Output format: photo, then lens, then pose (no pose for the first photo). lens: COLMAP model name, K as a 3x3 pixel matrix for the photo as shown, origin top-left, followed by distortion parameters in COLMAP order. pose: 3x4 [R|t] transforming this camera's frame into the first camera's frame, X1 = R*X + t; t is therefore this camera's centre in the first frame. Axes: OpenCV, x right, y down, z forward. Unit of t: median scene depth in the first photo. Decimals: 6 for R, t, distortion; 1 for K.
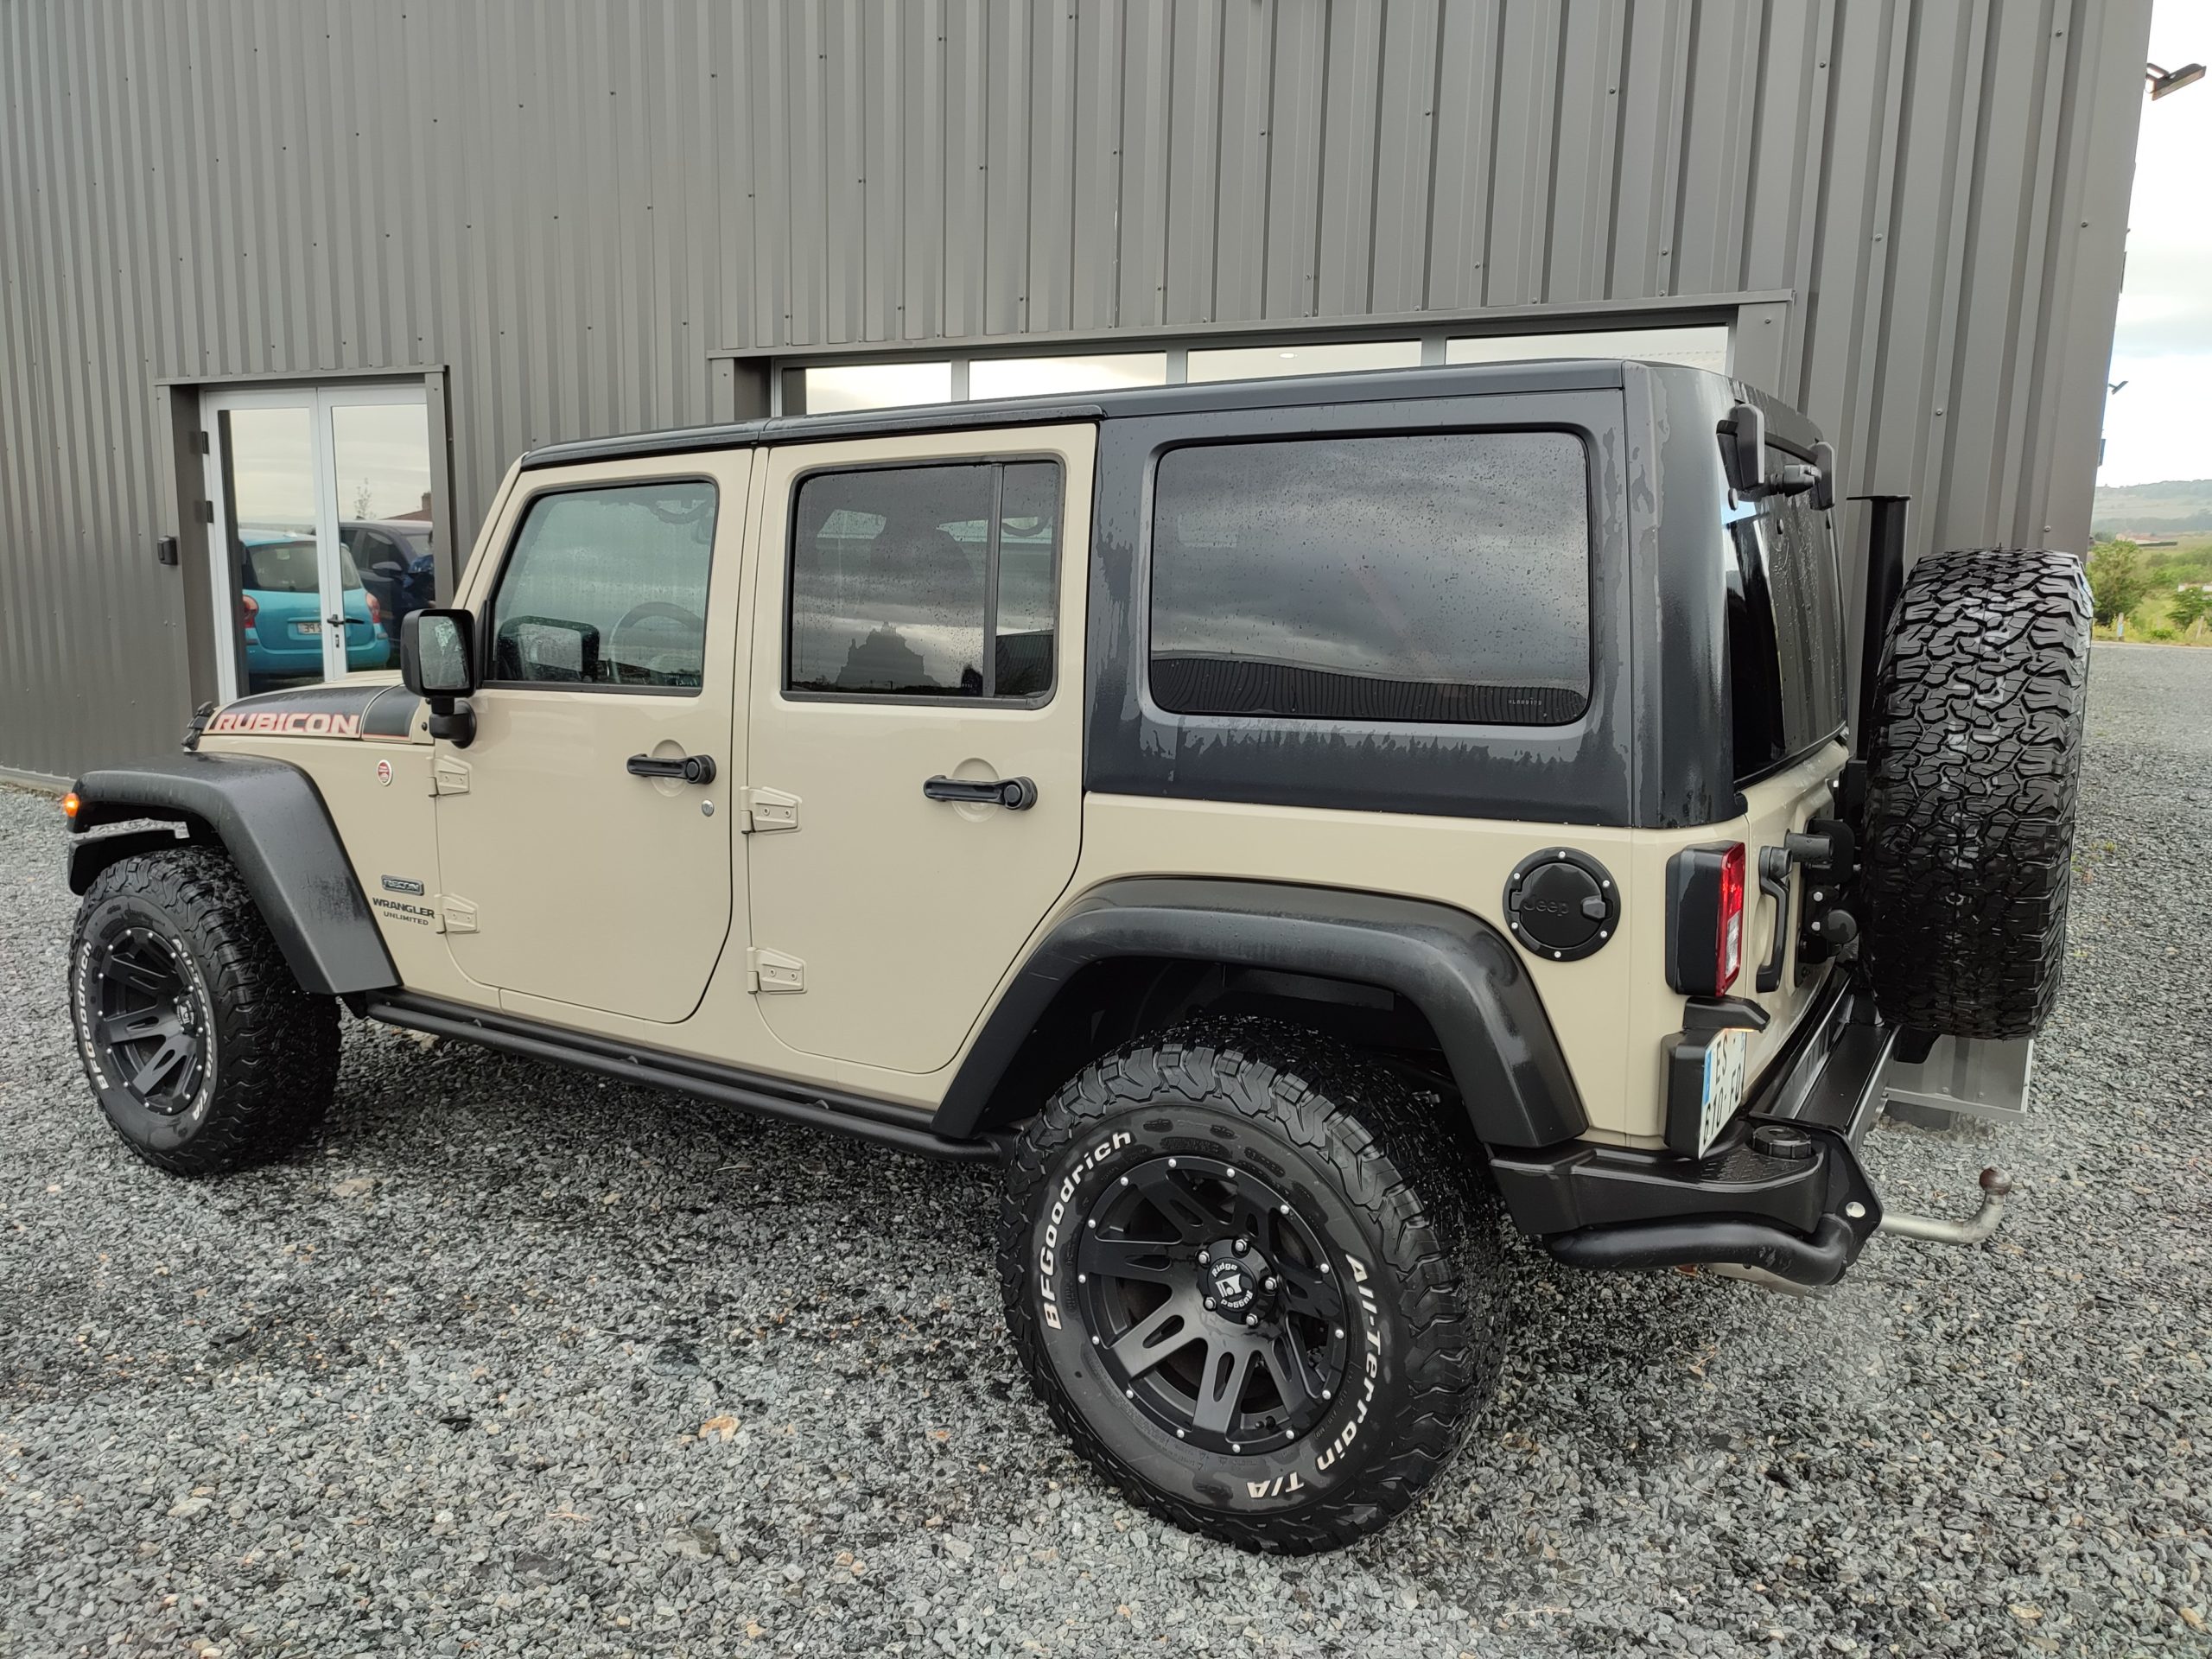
lens RADIAL K [[1616.8, 0, 1117.7], [0, 1616.8, 813.5], [0, 0, 1]] dist [0.028627, -0.026886]
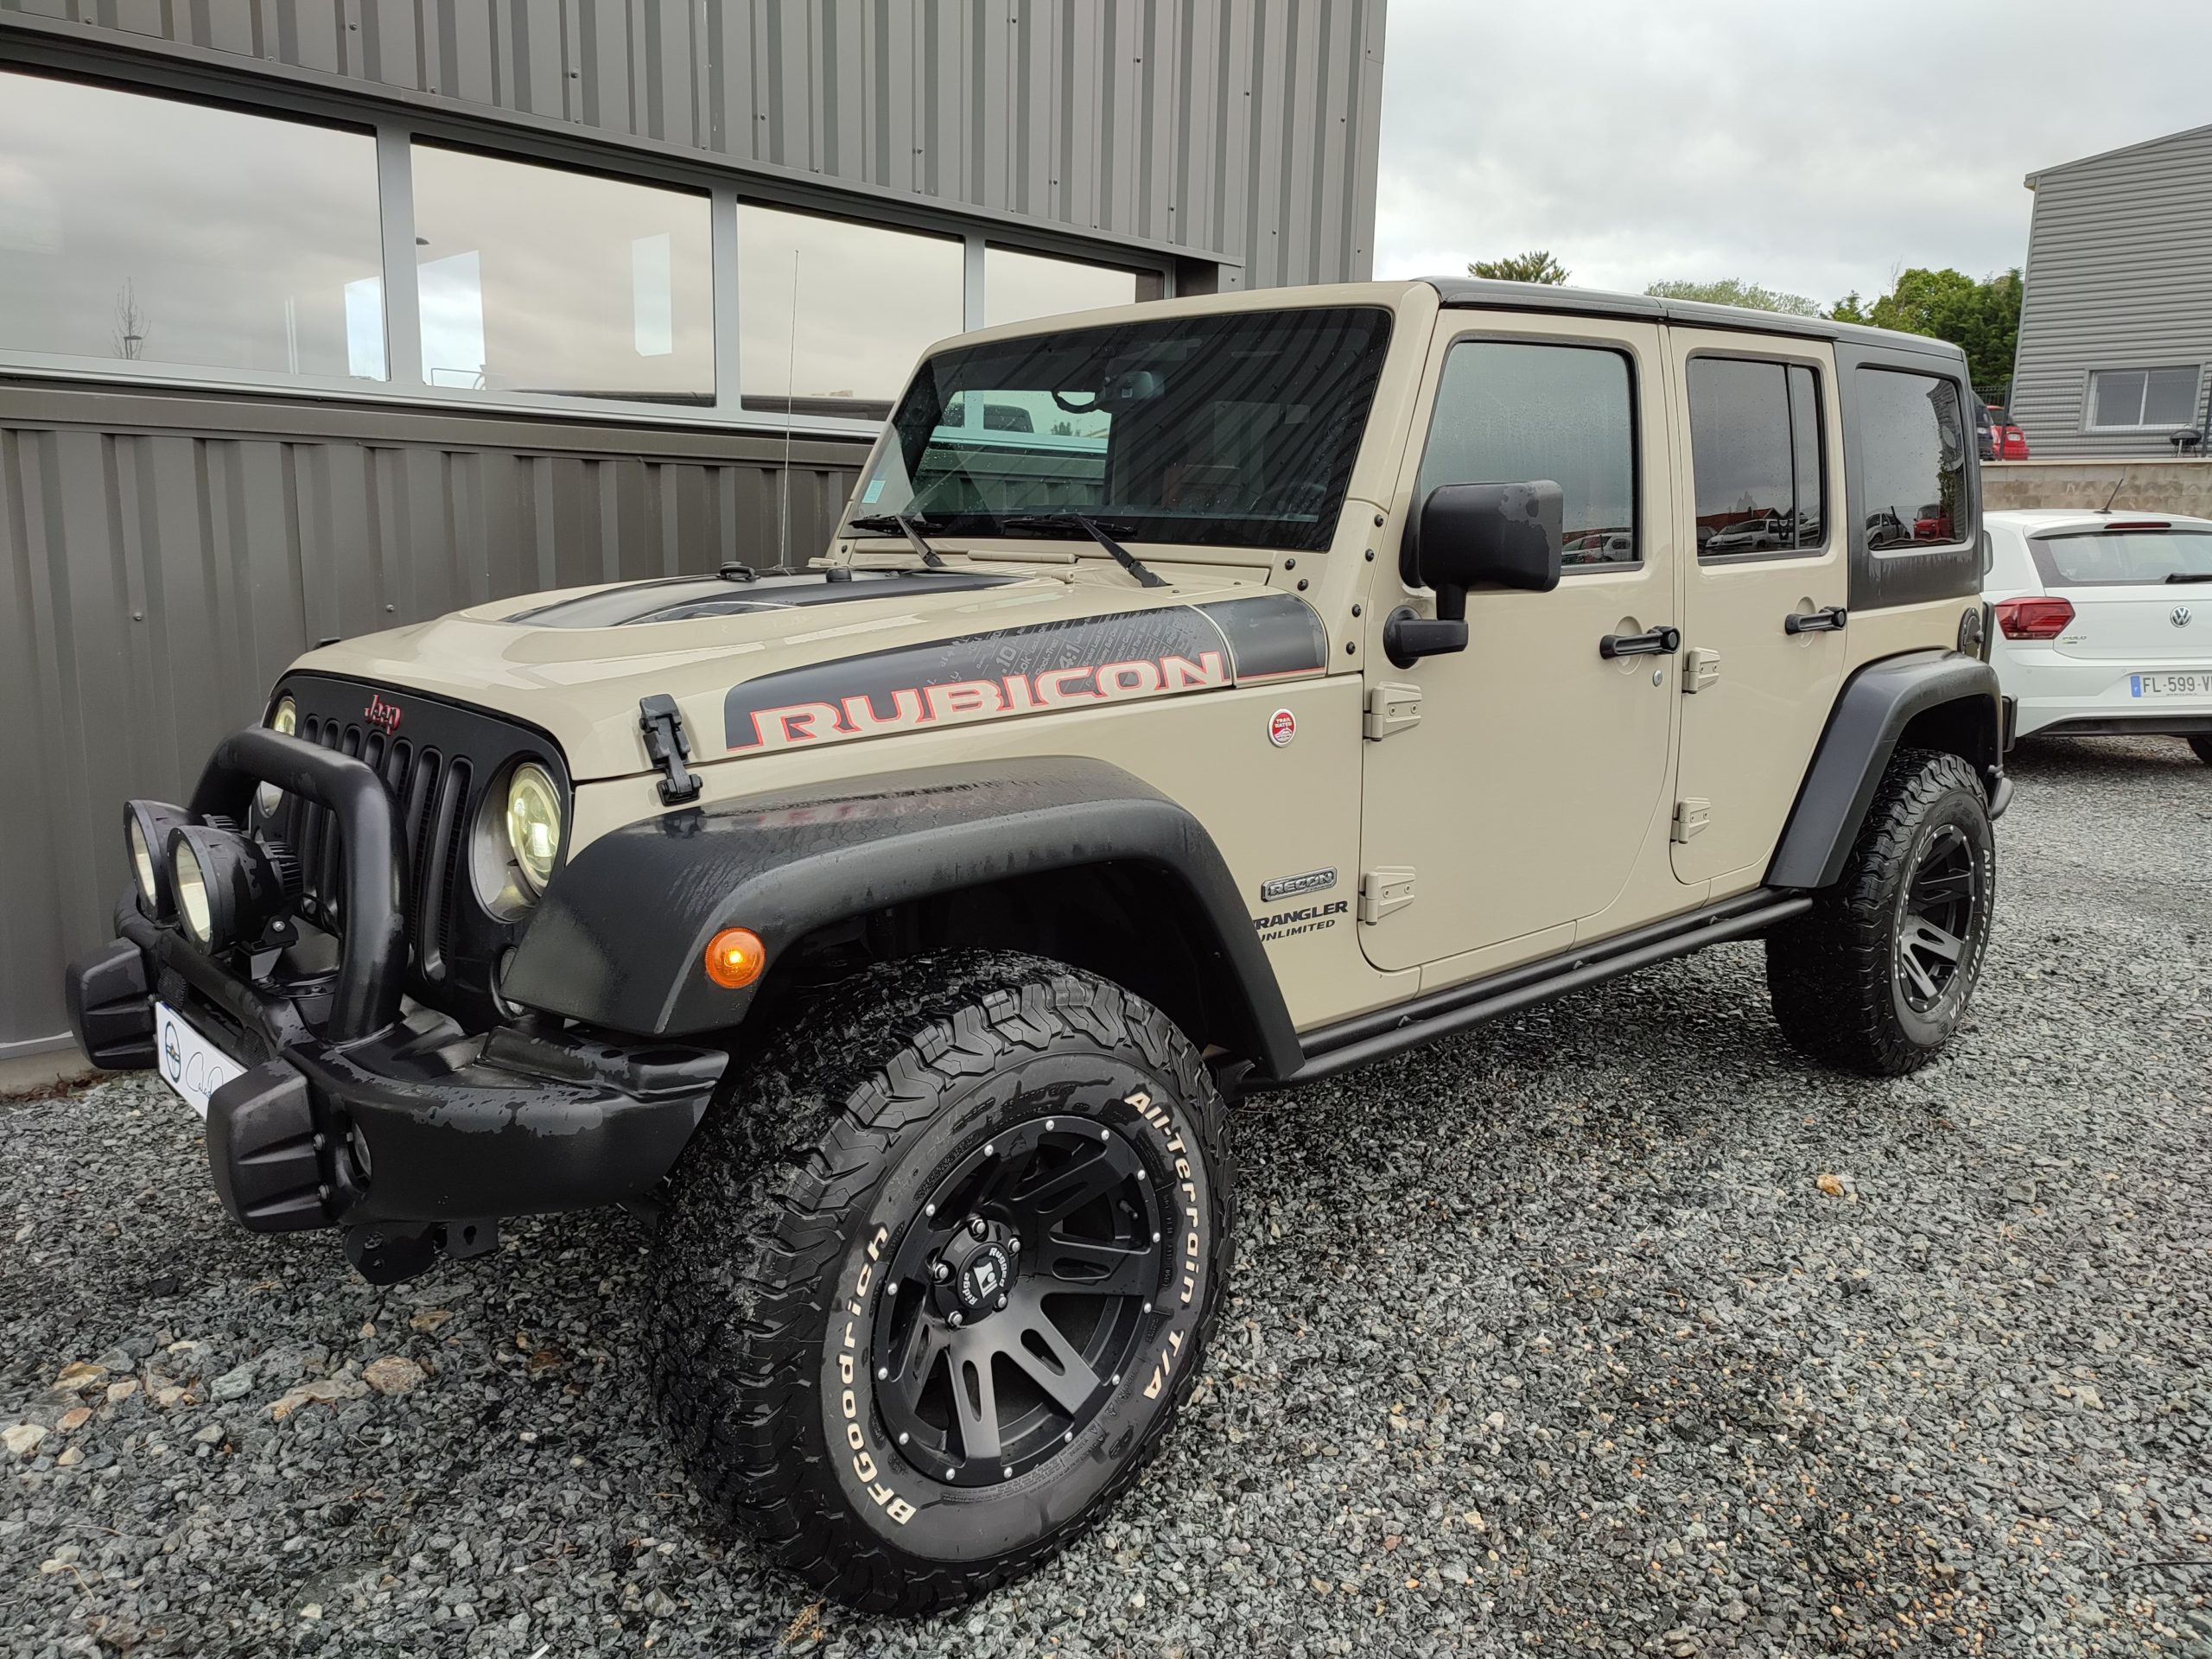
lens RADIAL K [[1616.8, 0, 1110.6], [0, 1616.8, 826.0], [0, 0, 1]] dist [0.028627, -0.026886]
pose [[0.267049, -0.188928, 0.944982, -1.314646], [0.139044, 0.977888, 0.156213, -0.118063], [-0.953599, 0.089677, 0.287413, 1.032220]]
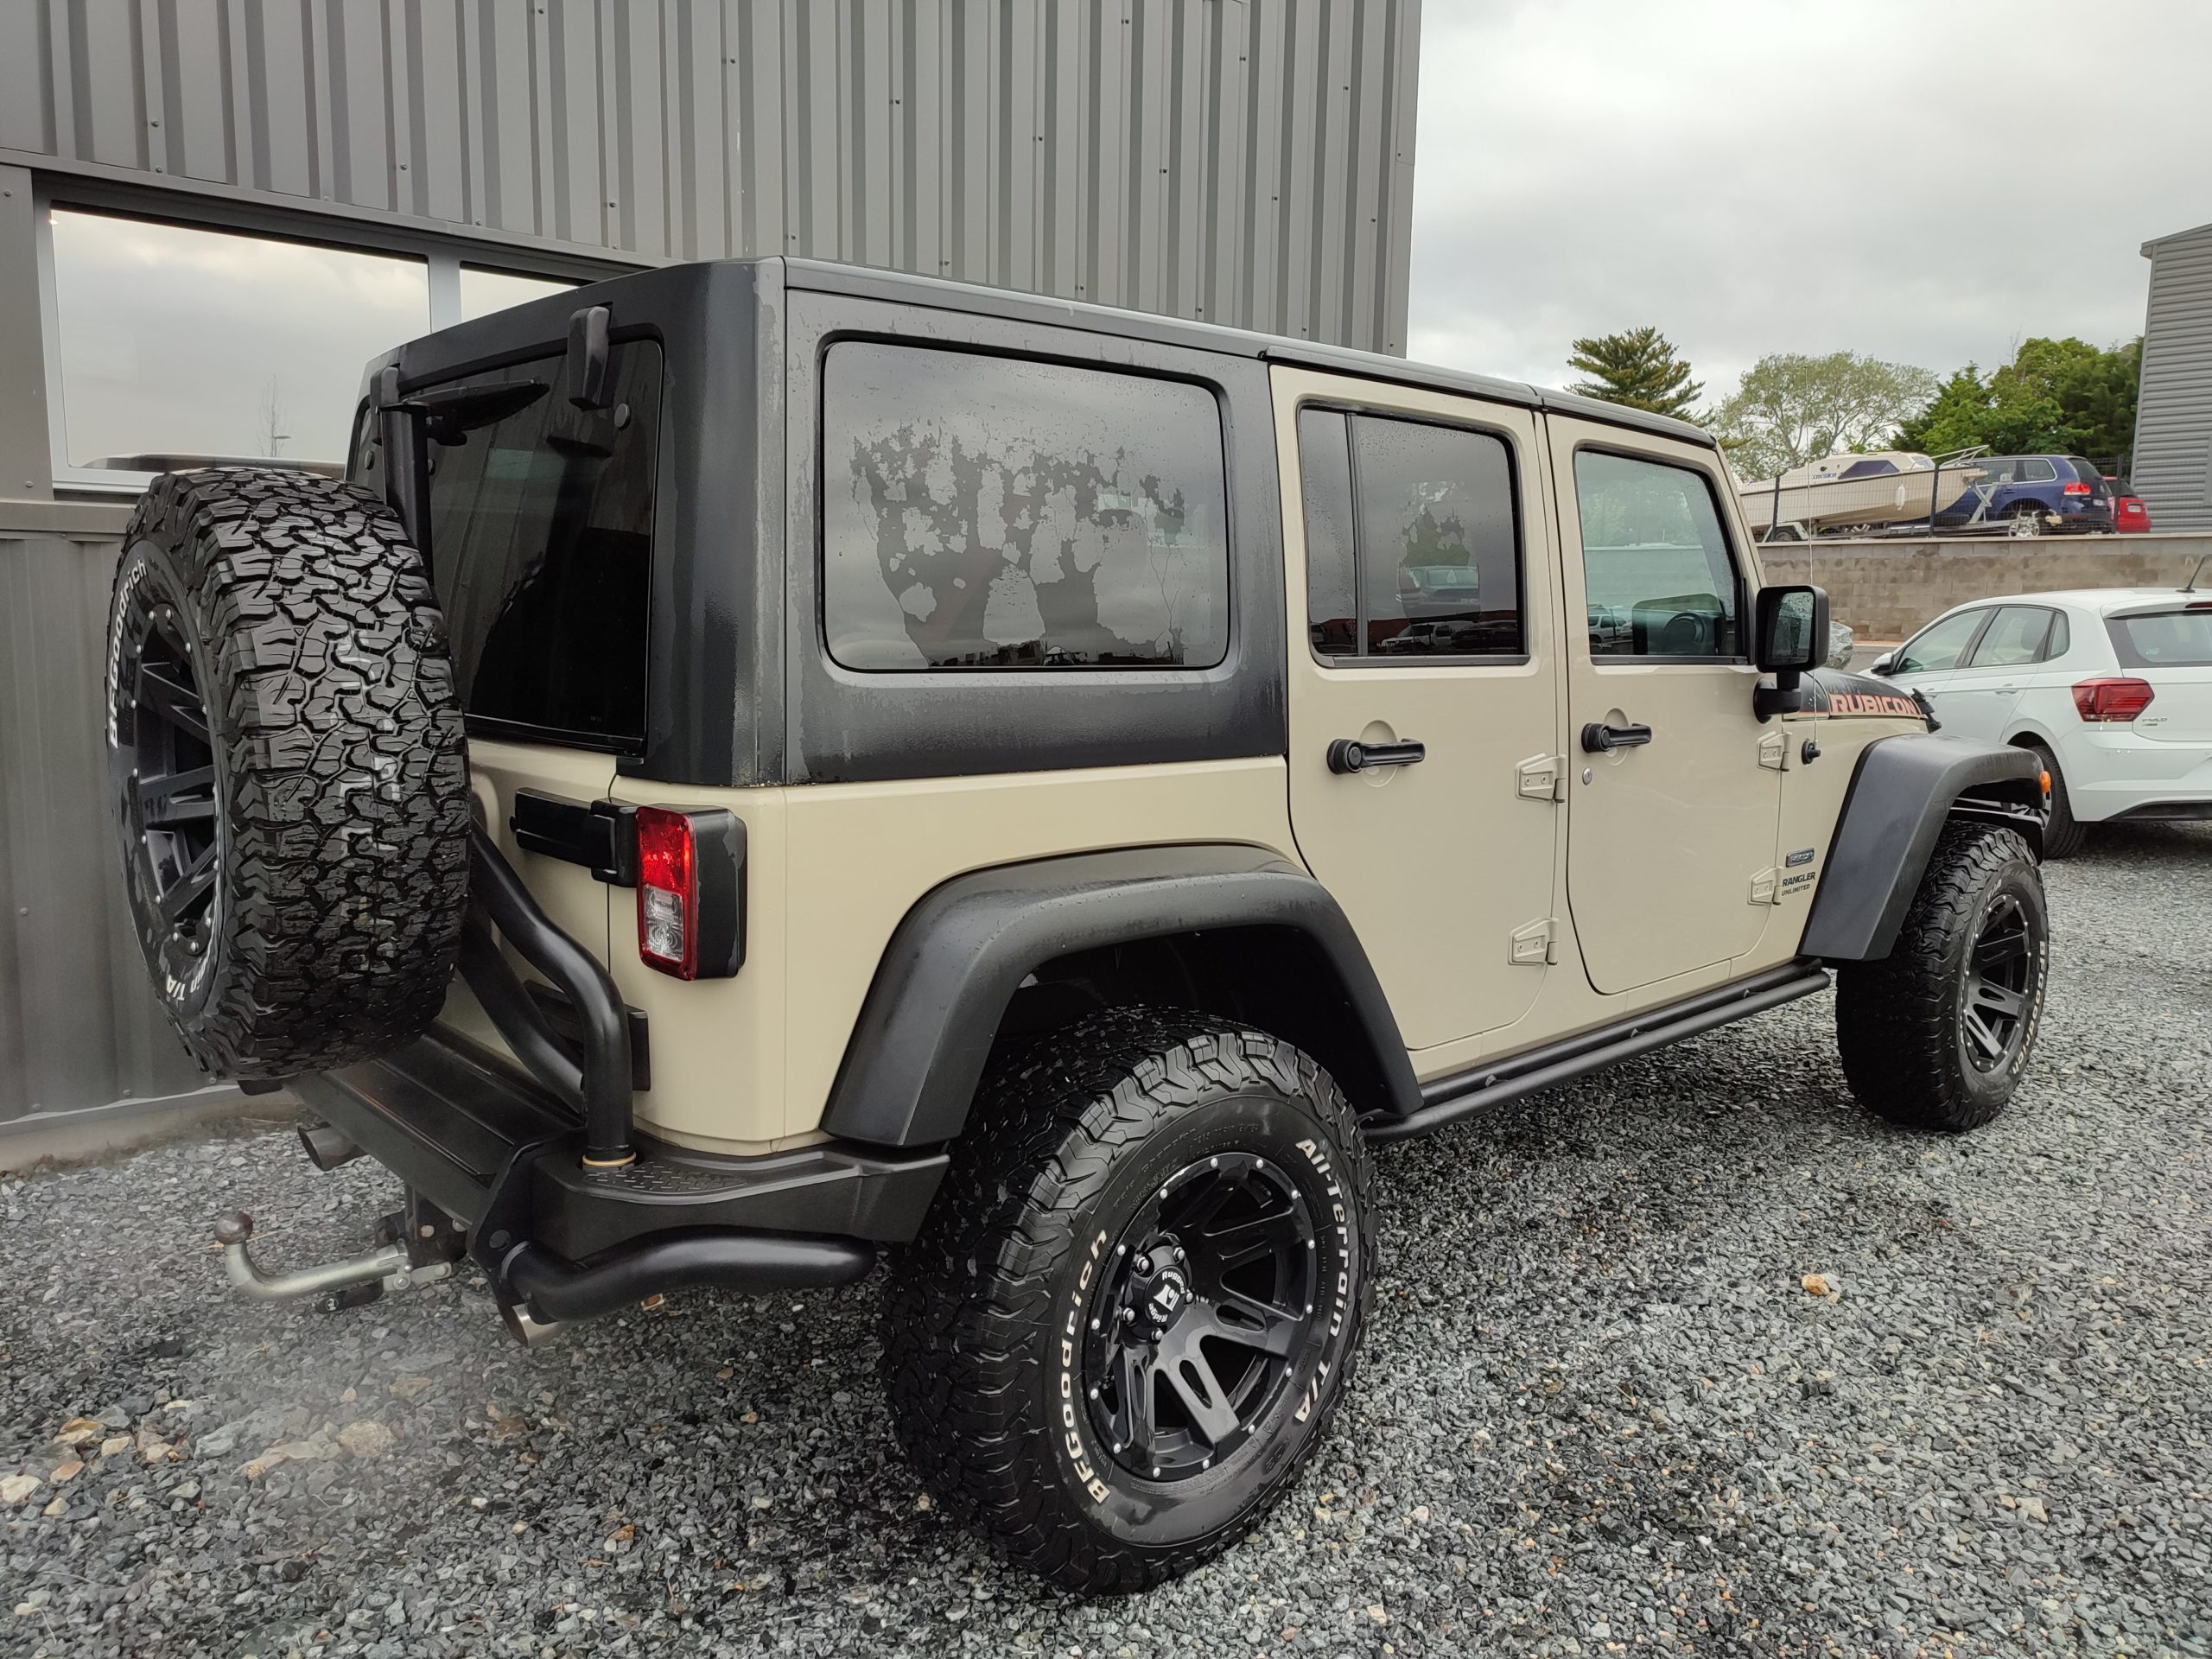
lens RADIAL K [[1616.8, 0, 1109.1], [0, 1616.8, 827.3], [0, 0, 1]] dist [0.028627, -0.026886]
pose [[0.330234, -0.145009, 0.932694, -1.315017], [0.143489, 0.984357, 0.102237, -0.119487], [-0.932929, 0.100070, 0.345875, 0.940092]]
